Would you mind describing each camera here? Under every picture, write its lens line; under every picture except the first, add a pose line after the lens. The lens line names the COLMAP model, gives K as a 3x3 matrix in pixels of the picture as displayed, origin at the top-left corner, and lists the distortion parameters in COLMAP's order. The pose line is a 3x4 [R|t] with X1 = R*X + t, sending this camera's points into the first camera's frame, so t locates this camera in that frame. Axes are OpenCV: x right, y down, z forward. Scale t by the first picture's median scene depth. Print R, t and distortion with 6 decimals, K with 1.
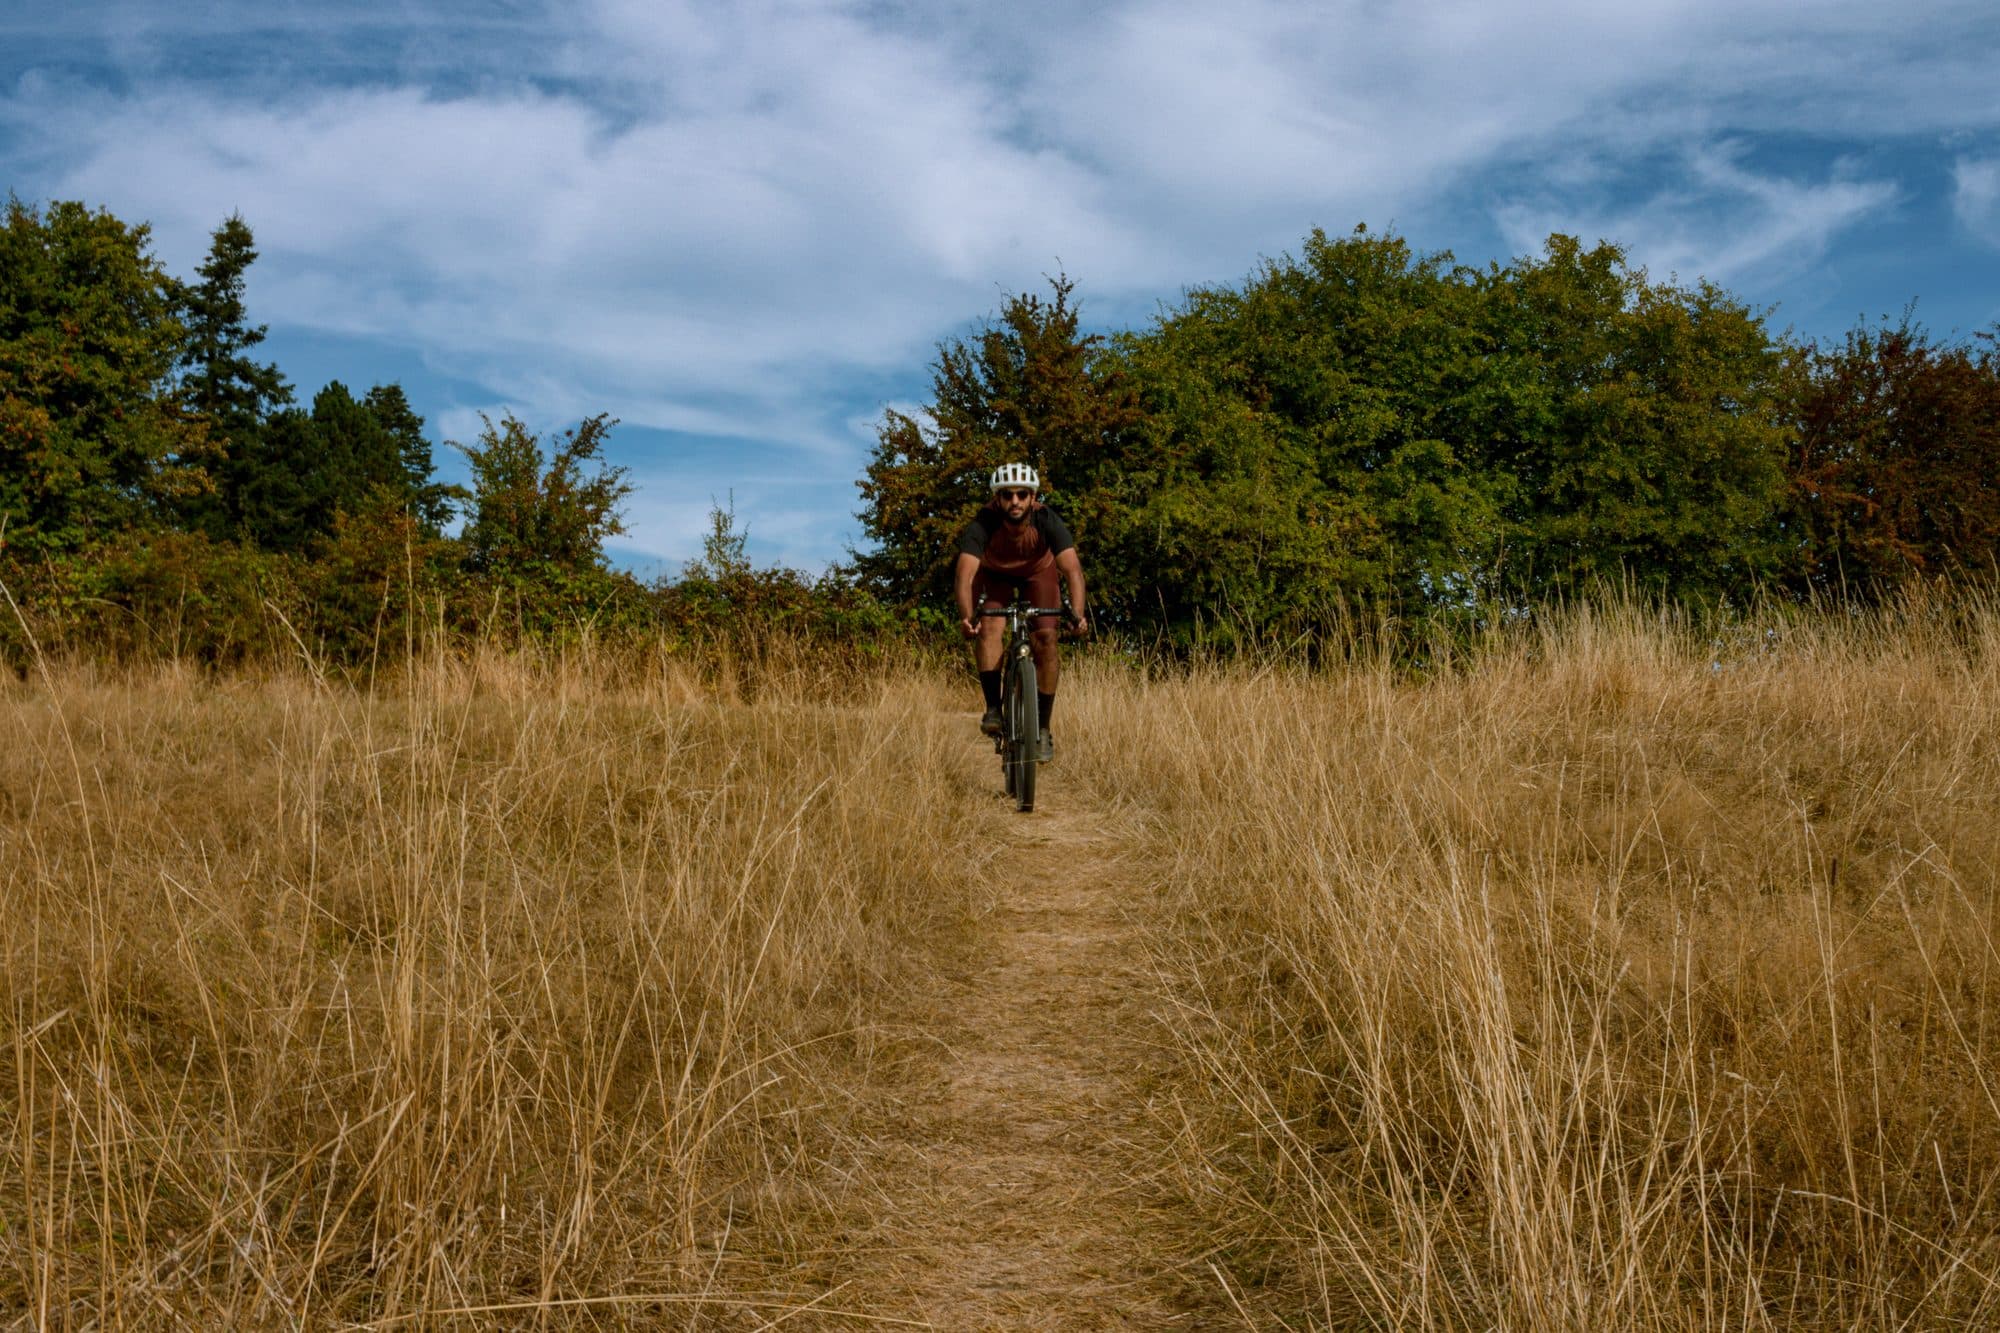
lens RADIAL K [[2261.5, 0, 993.3], [0, 2261.5, 667.2], [0, 0, 1]] dist [-0.059146, 0.000000]
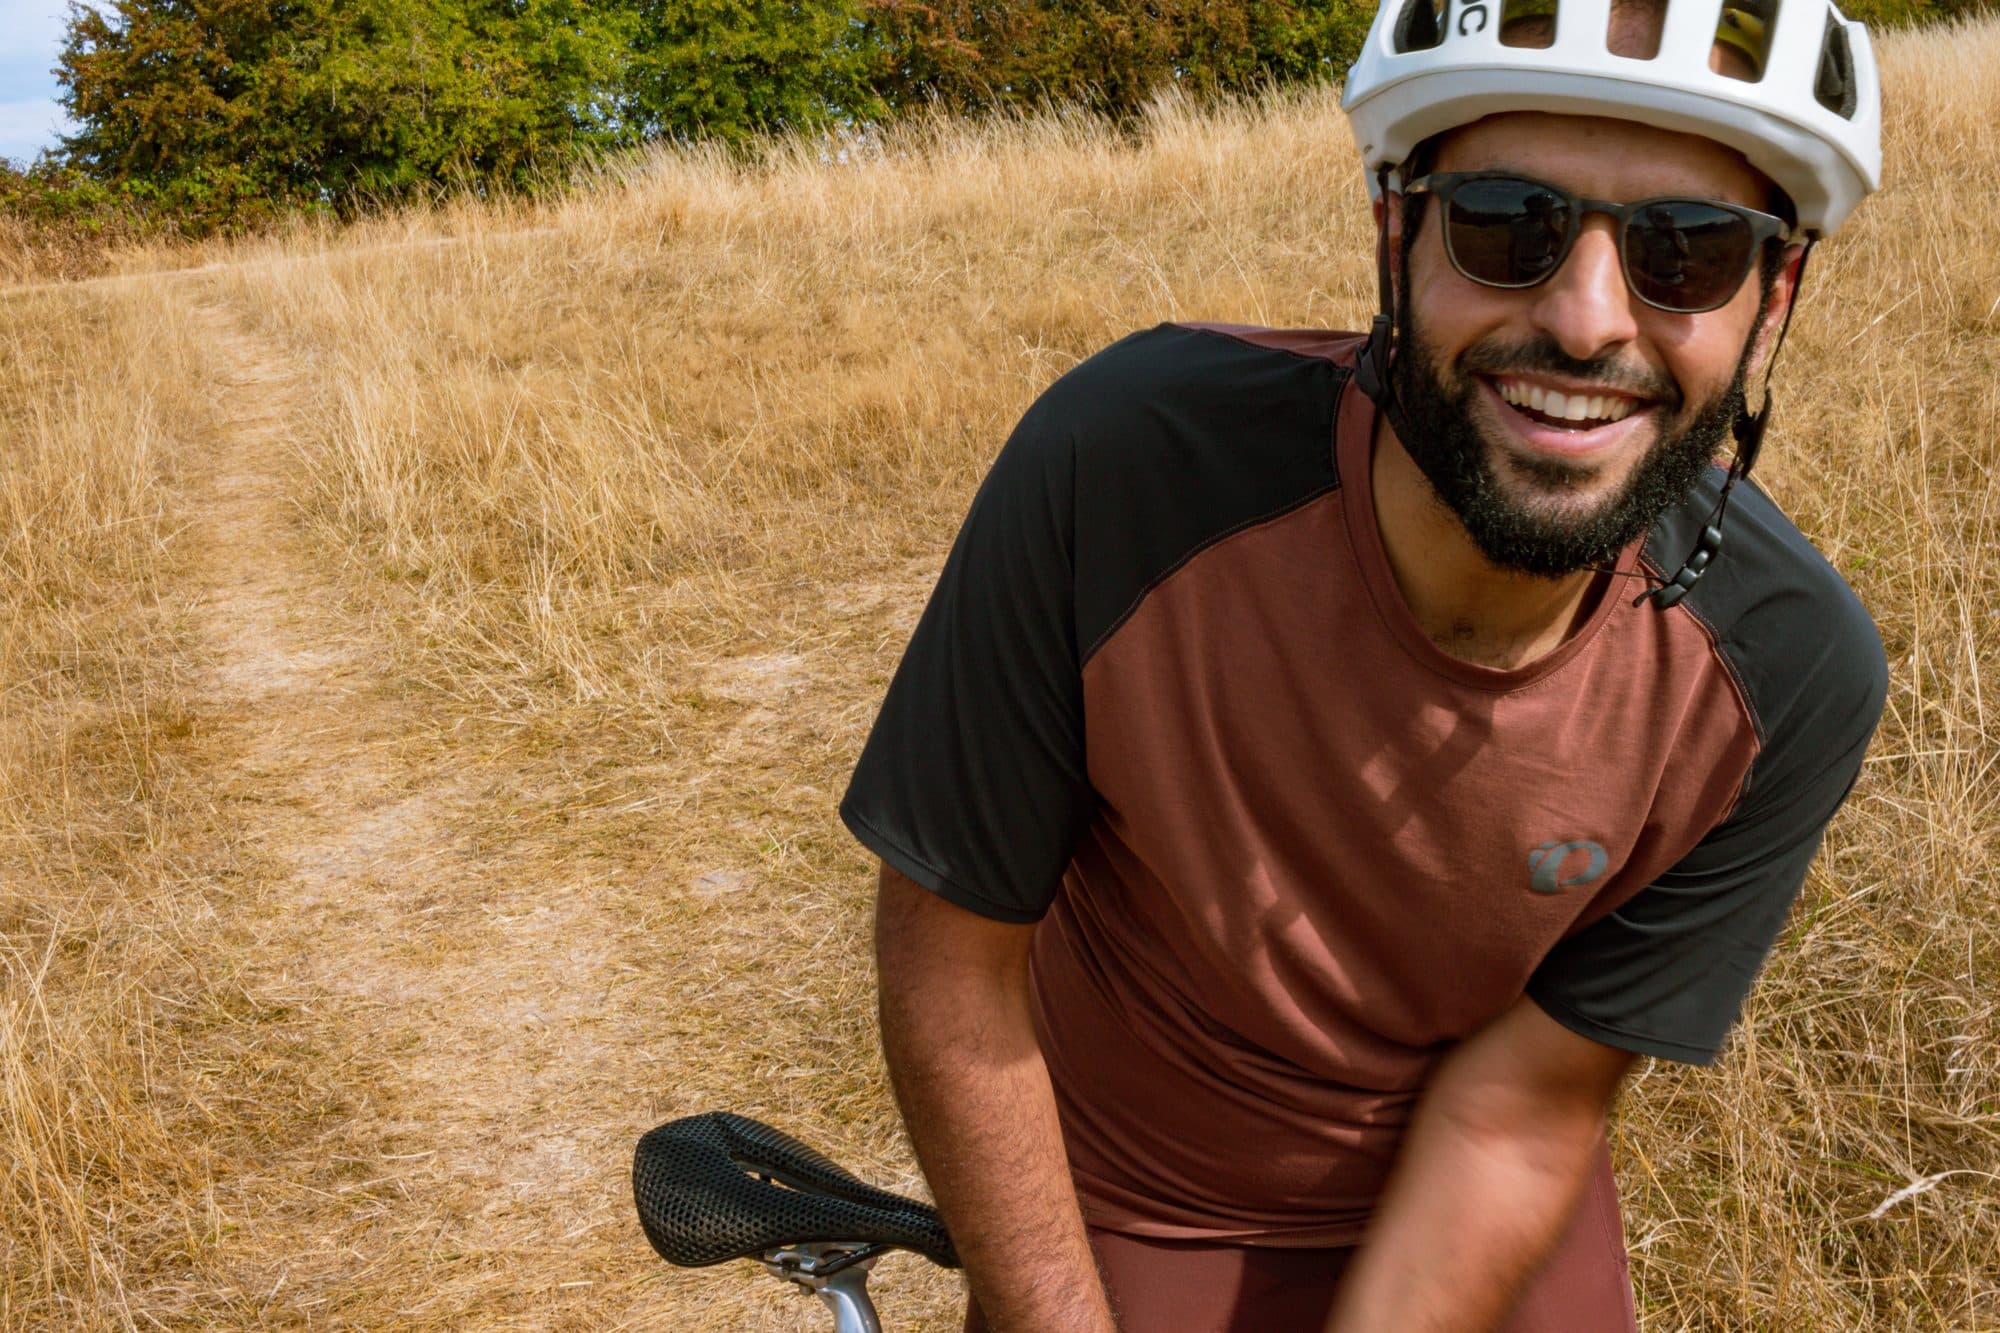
lens RADIAL K [[2261.5, 0, 989.3], [0, 2261.5, 652.3], [0, 0, 1]] dist [-0.059146, 0.000000]
pose [[0.941562, -0.159000, 0.296950, 0.002813], [0.089717, 0.968113, 0.233897, -0.019989], [-0.324671, -0.193587, 0.925804, -0.220535]]
